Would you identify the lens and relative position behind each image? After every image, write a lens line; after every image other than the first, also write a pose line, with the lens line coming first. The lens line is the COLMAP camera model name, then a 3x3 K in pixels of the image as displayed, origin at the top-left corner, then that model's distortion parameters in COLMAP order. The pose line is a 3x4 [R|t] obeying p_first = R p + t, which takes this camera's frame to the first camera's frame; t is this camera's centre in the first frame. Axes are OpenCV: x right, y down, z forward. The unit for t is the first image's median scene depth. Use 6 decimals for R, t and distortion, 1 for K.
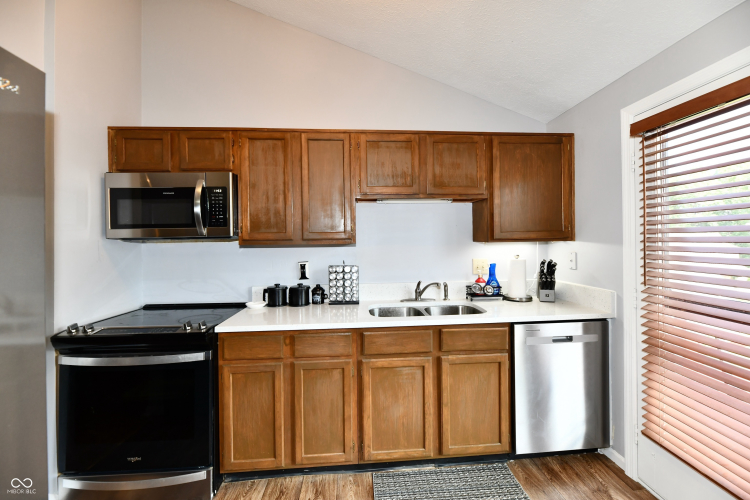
lens RADIAL K [[308.6, 0, 381.1], [0, 308.6, 242.2], [0, 0, 1]] dist [-0.003743, -0.002606]
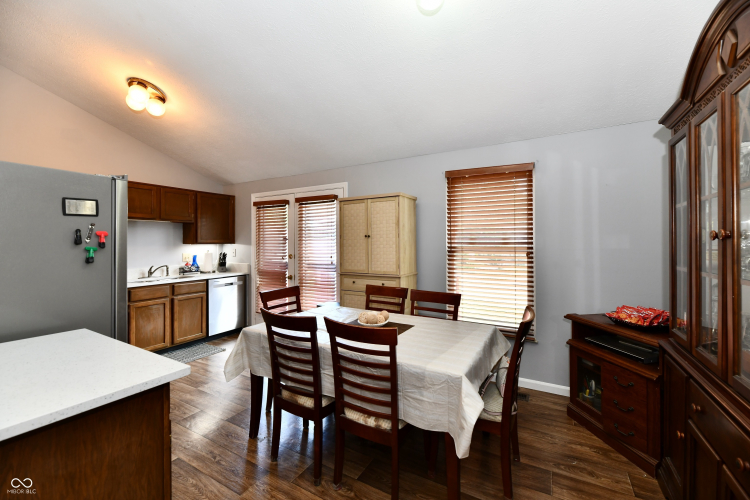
lens RADIAL K [[308.6, 0, 379.9], [0, 308.6, 240.1], [0, 0, 1]] dist [-0.003743, -0.002606]
pose [[0.561925, 0.014538, 0.827061, -0.705781], [-0.002824, 0.999873, -0.015657, 0.001928], [-0.827183, 0.006462, 0.561895, -1.261177]]
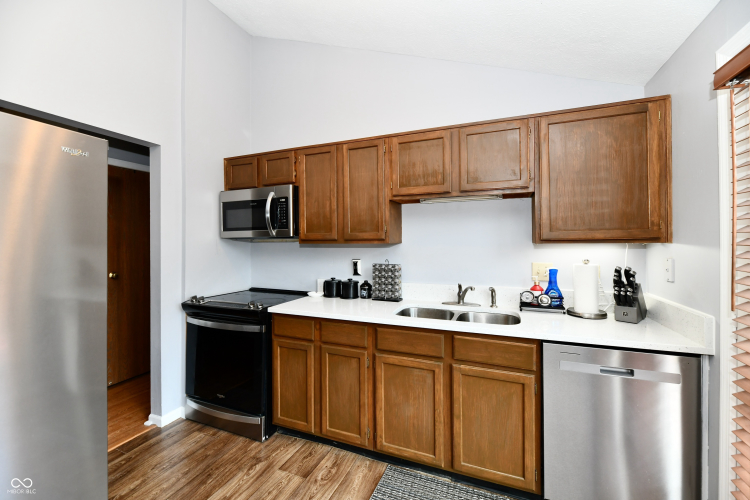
lens RADIAL K [[308.6, 0, 376.8], [0, 308.6, 241.5], [0, 0, 1]] dist [-0.003743, -0.002606]
pose [[0.895319, 0.007596, -0.445361, 0.368173], [-0.006871, 0.999971, 0.003243, -0.005381], [0.445373, 0.000157, 0.895345, 0.048835]]
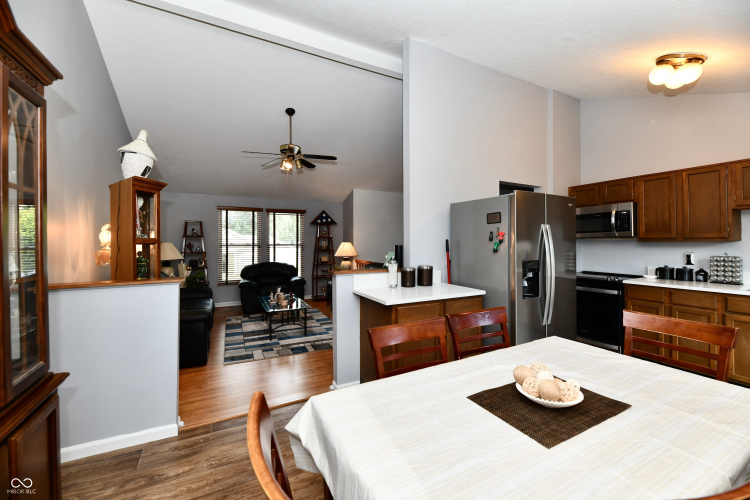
lens RADIAL K [[308.6, 0, 377.8], [0, 308.6, 239.8], [0, 0, 1]] dist [-0.003743, -0.002606]
pose [[0.400288, 0.002567, -0.916386, 0.596167], [0.001225, 0.999994, 0.003336, -0.006731], [0.916389, -0.002457, 0.400282, -1.145384]]
